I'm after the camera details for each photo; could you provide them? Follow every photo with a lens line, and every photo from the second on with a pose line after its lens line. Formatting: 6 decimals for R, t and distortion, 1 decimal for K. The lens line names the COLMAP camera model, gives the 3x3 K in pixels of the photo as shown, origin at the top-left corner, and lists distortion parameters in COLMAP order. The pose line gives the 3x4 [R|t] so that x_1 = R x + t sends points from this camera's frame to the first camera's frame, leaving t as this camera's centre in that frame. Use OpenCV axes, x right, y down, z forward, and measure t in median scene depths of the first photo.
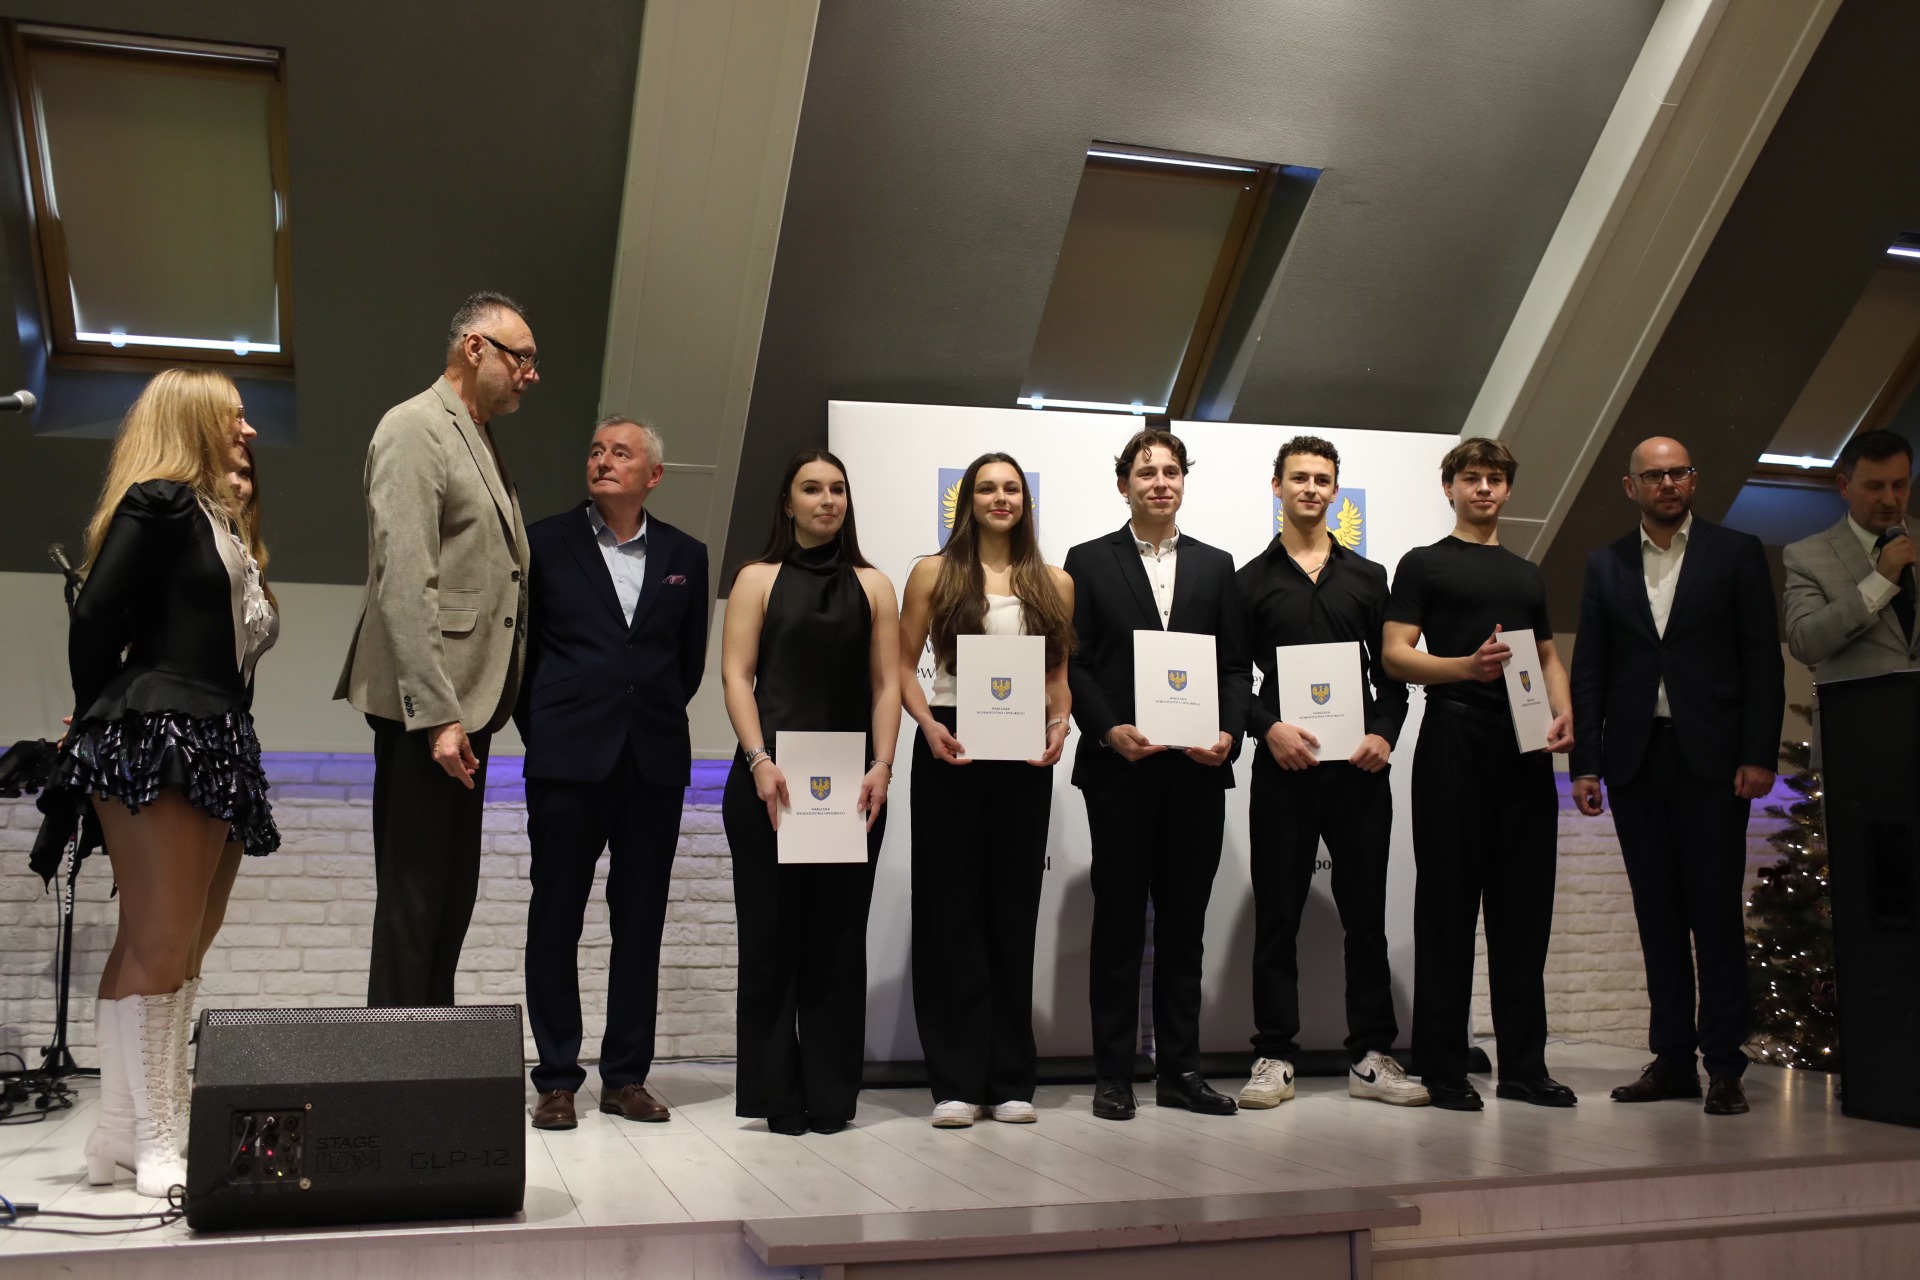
lens RADIAL K [[1839.5, 0, 958.6], [0, 1839.5, 634.4], [0, 0, 1]] dist [-0.039391, 0.000000]
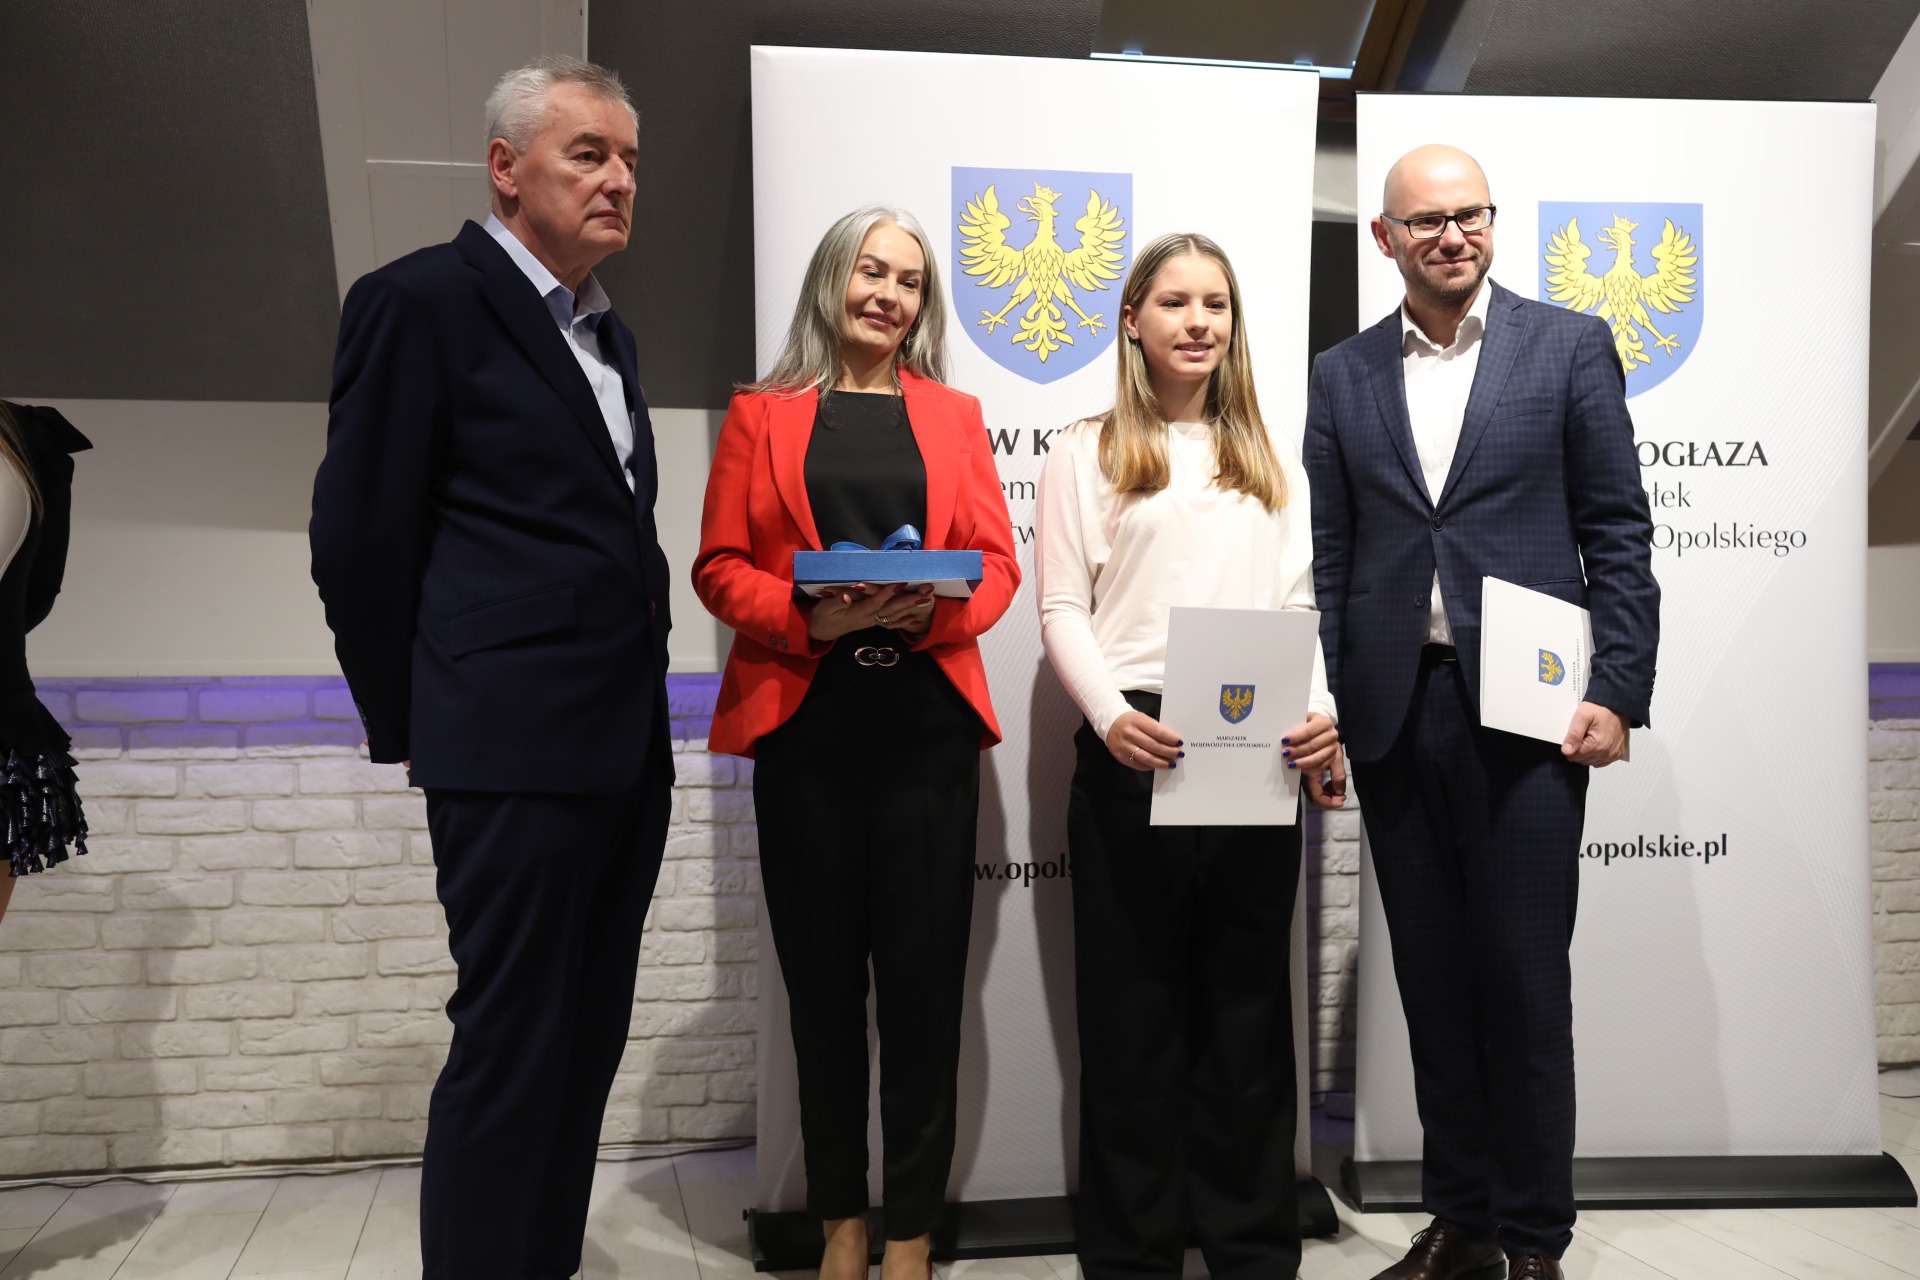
lens RADIAL K [[1839.5, 0, 958.7], [0, 1839.5, 628.6], [0, 0, 1]] dist [-0.039391, 0.000000]
pose [[0.997353, -0.008799, -0.072182, 0.032030], [0.016120, 0.994707, 0.101484, -0.007328], [0.070907, -0.102379, 0.992215, 0.458659]]
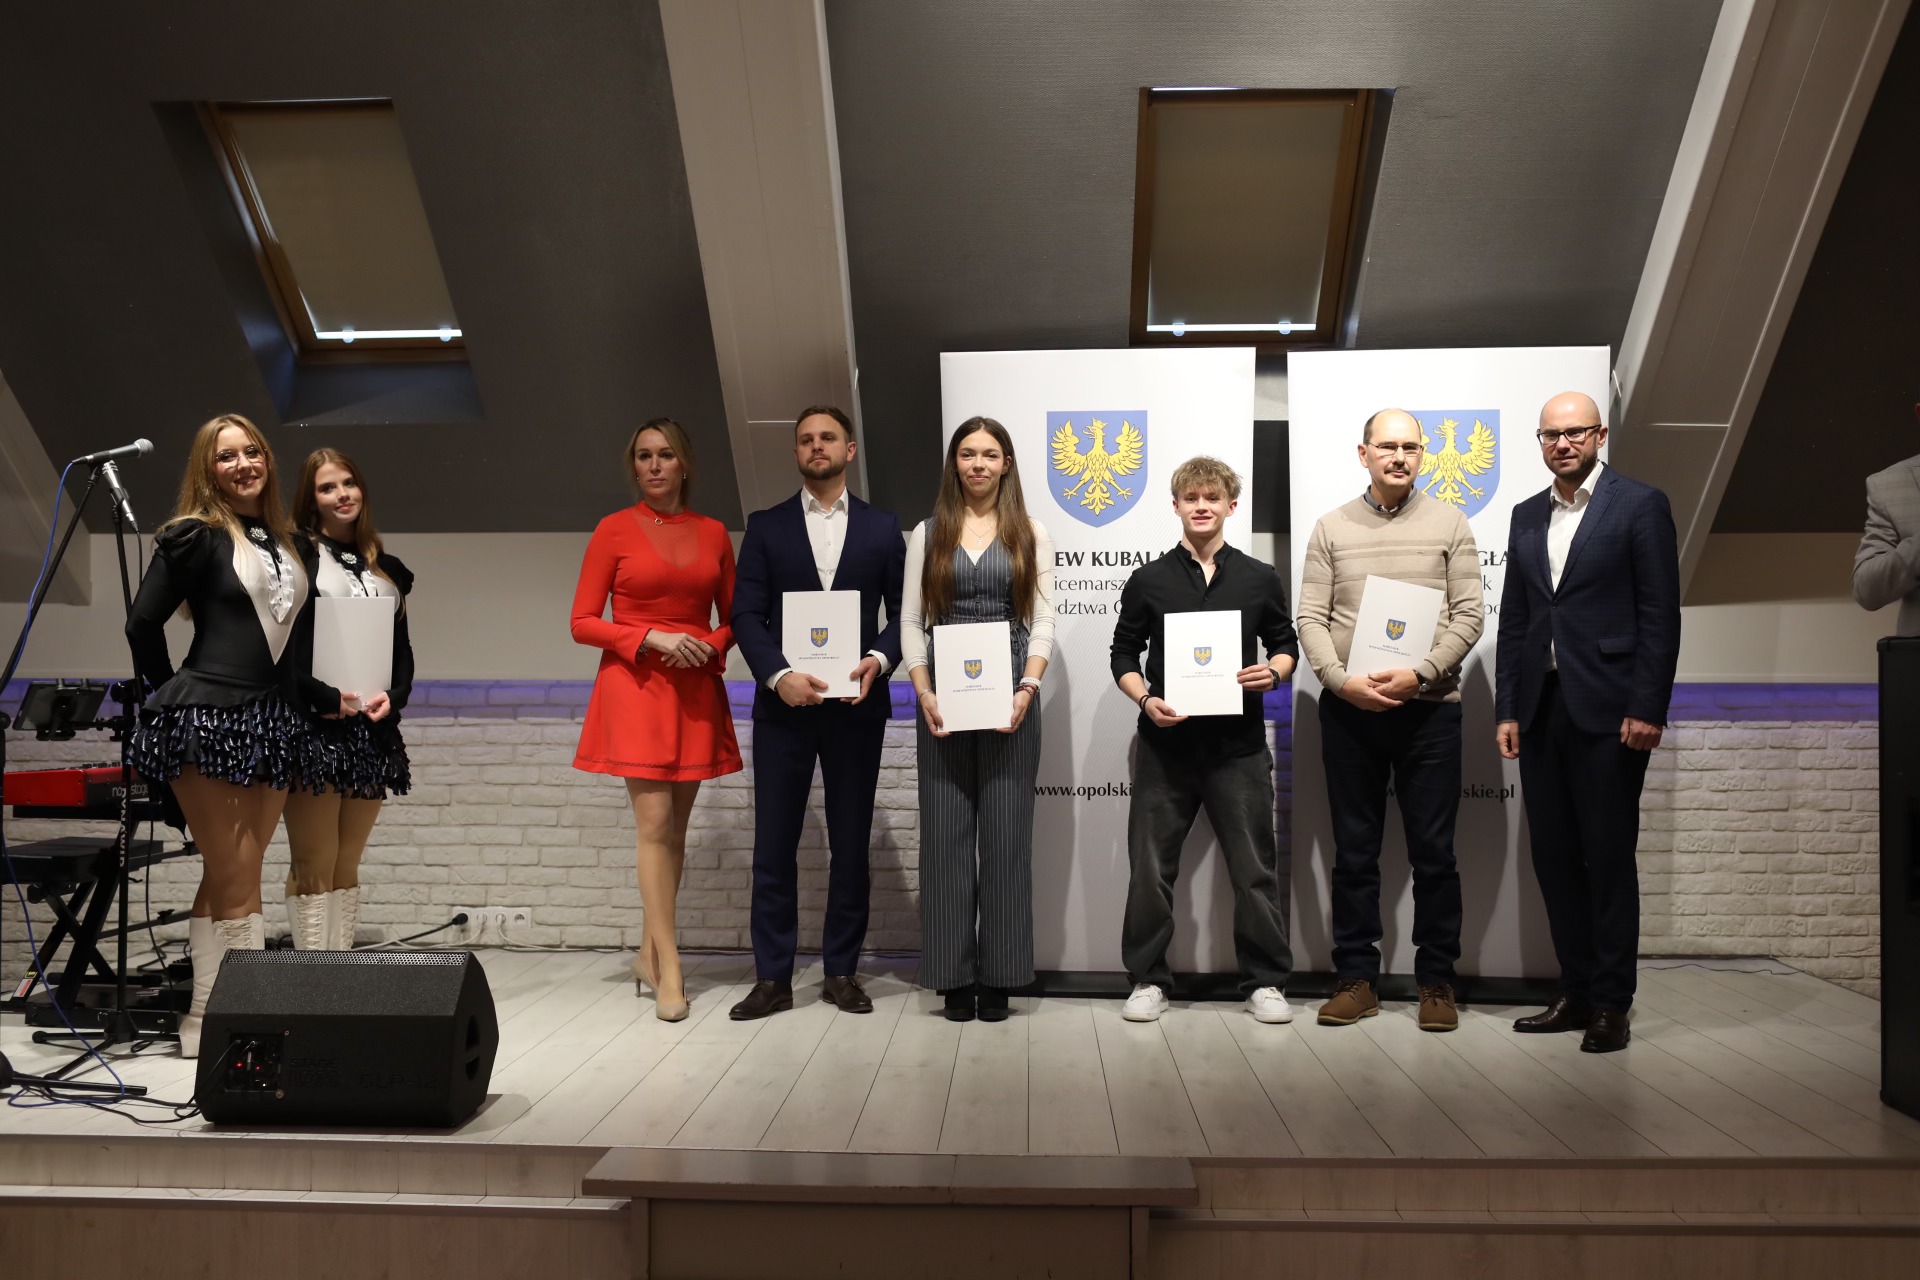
lens RADIAL K [[1839.5, 0, 952.6], [0, 1839.5, 633.0], [0, 0, 1]] dist [-0.039391, 0.000000]
pose [[0.947735, -0.004667, -0.319024, 0.283650], [0.036917, 0.994781, 0.095118, -0.069722], [0.316915, -0.101924, 0.942962, -0.007157]]
